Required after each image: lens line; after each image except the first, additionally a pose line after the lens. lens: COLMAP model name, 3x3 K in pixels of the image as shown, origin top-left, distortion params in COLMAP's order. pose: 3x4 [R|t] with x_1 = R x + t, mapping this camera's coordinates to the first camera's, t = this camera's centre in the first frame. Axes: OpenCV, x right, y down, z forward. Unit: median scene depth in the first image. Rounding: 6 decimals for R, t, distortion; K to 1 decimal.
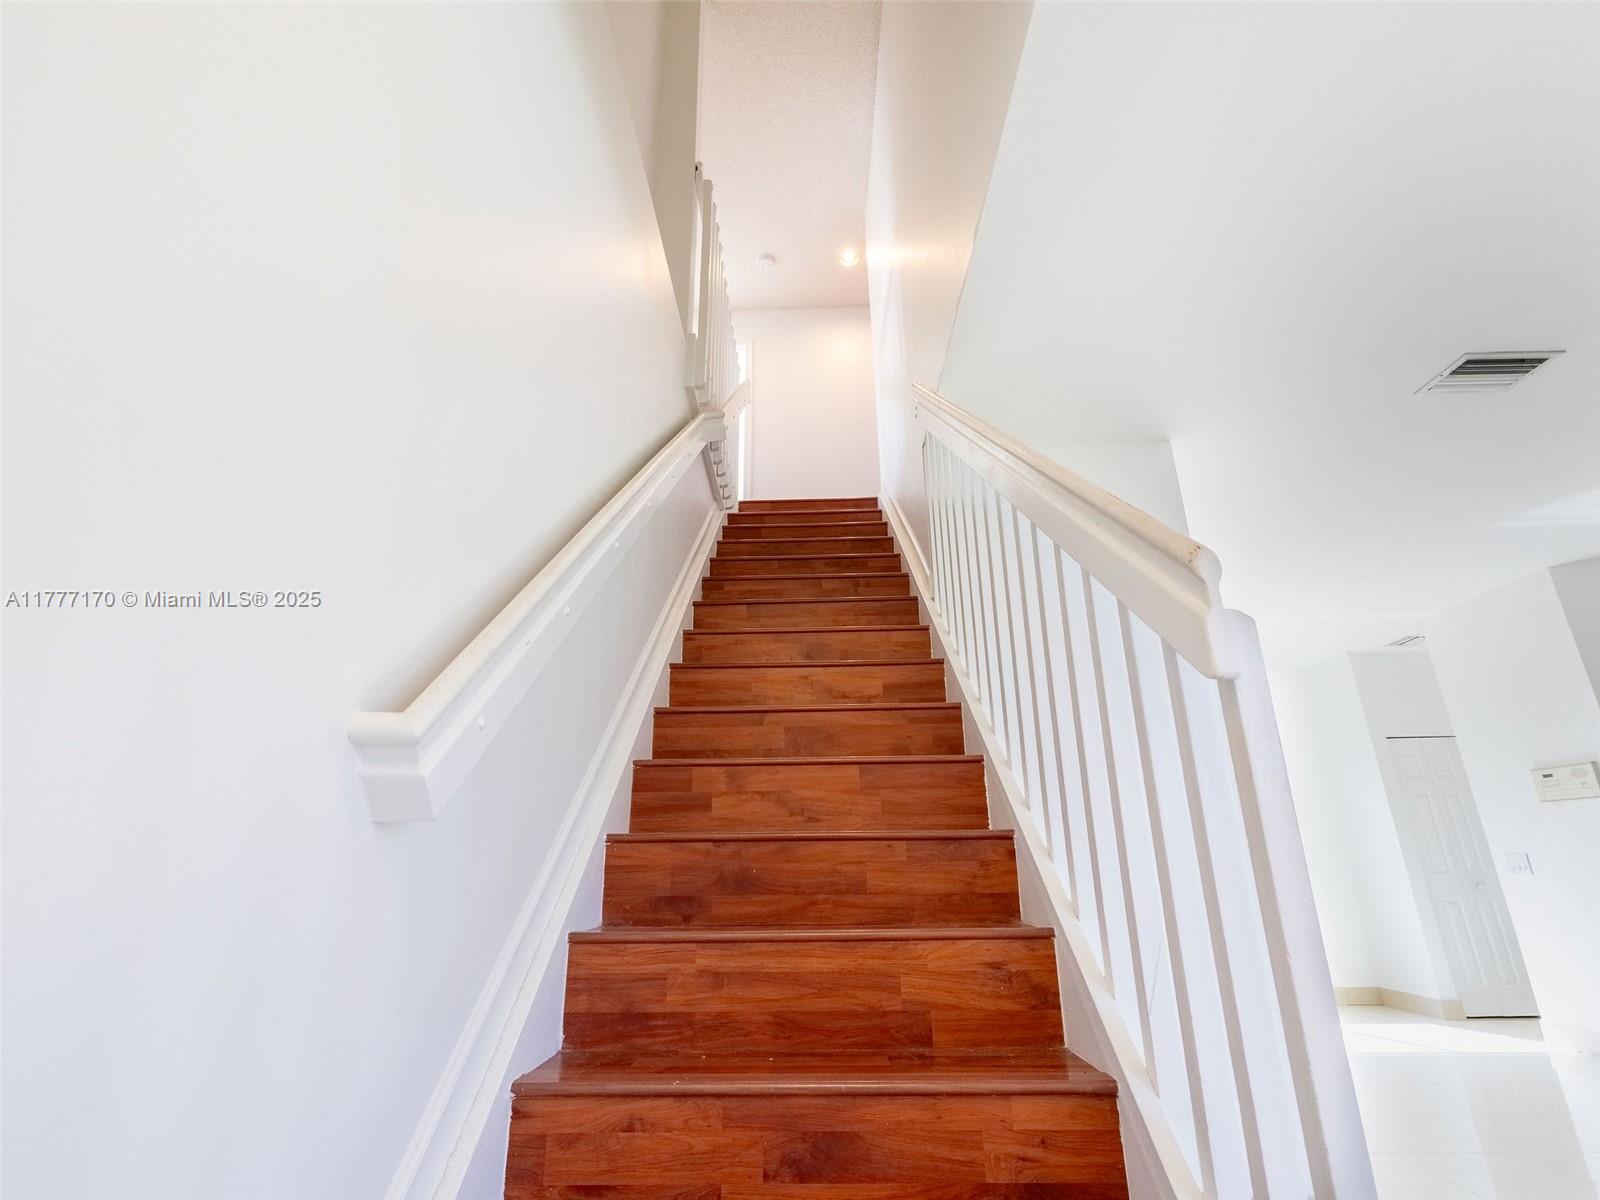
lens RADIAL K [[765.4, 0, 801.8], [0, 765.4, 591.8], [0, 0, 1]] dist [-0.002292, 0.001336]
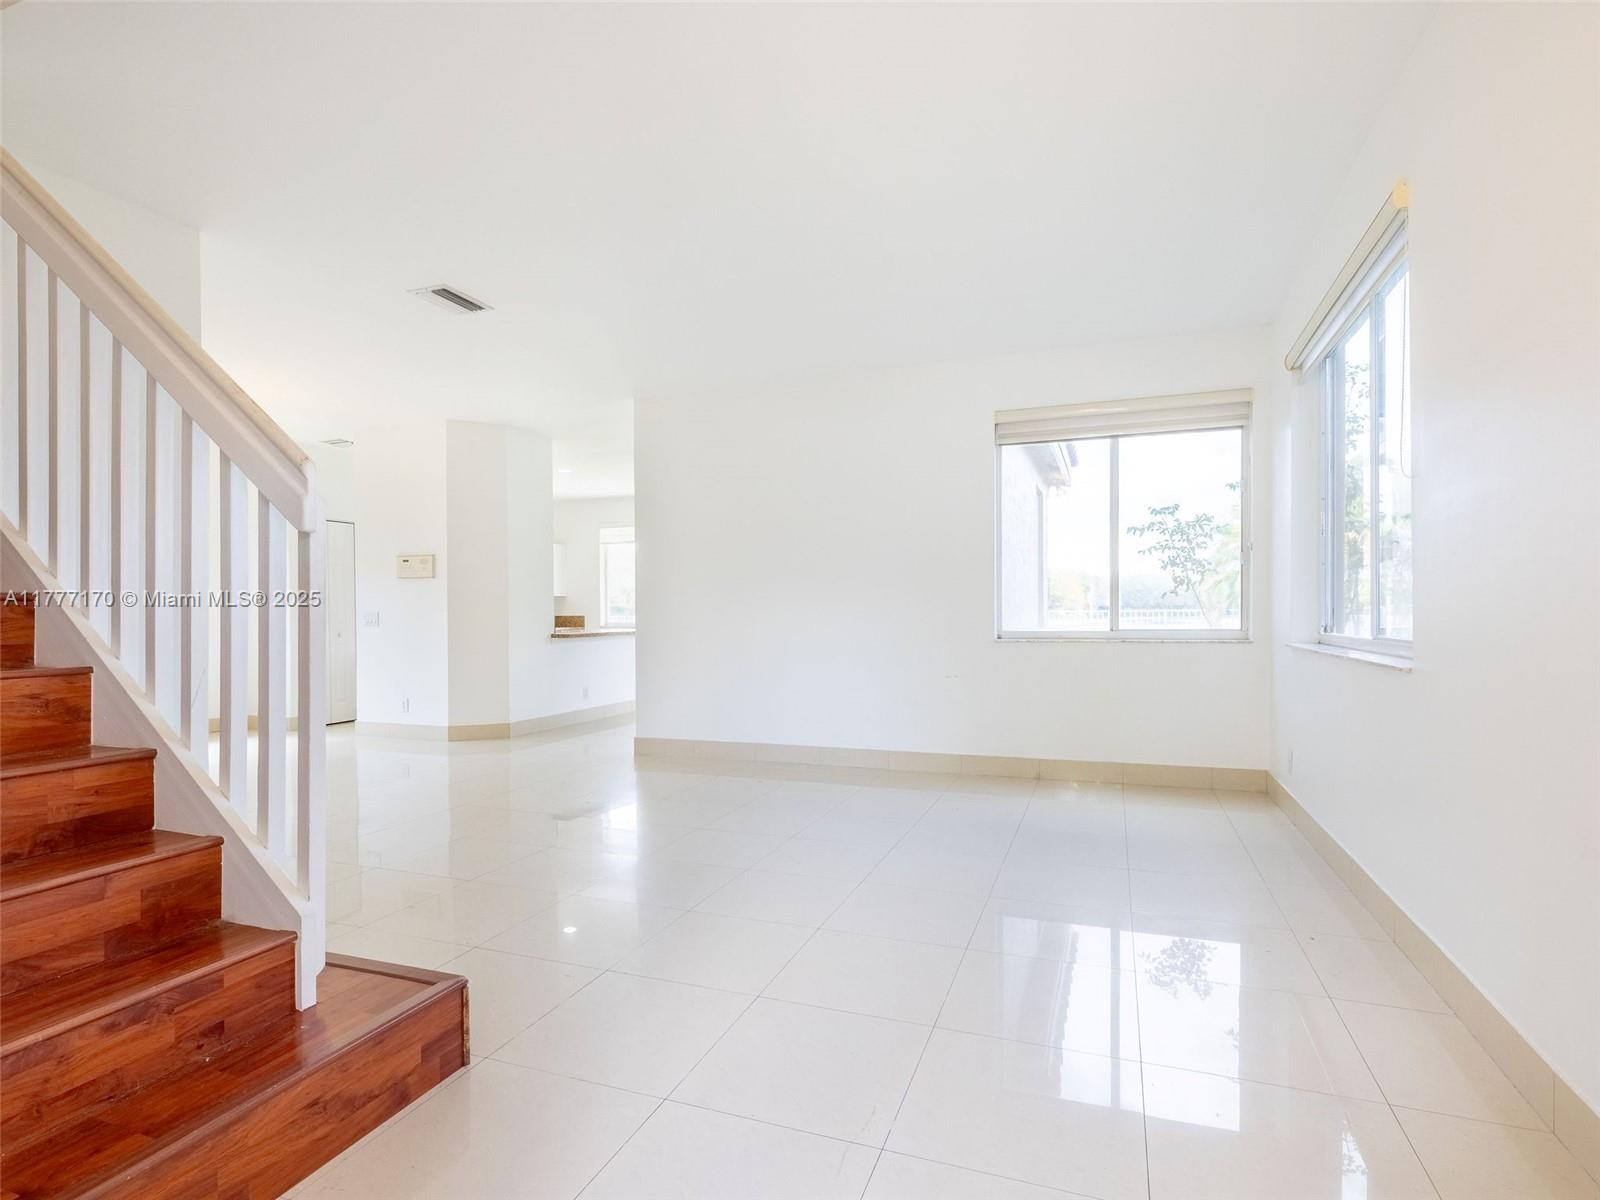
lens RADIAL K [[765.4, 0, 807.2], [0, 765.4, 610.1], [0, 0, 1]] dist [-0.002292, 0.001336]
pose [[0.312695, 0.011384, 0.949785, -0.564597], [-0.319517, 0.942917, 0.093892, -0.181983], [-0.894500, -0.332832, 0.298483, -0.494886]]
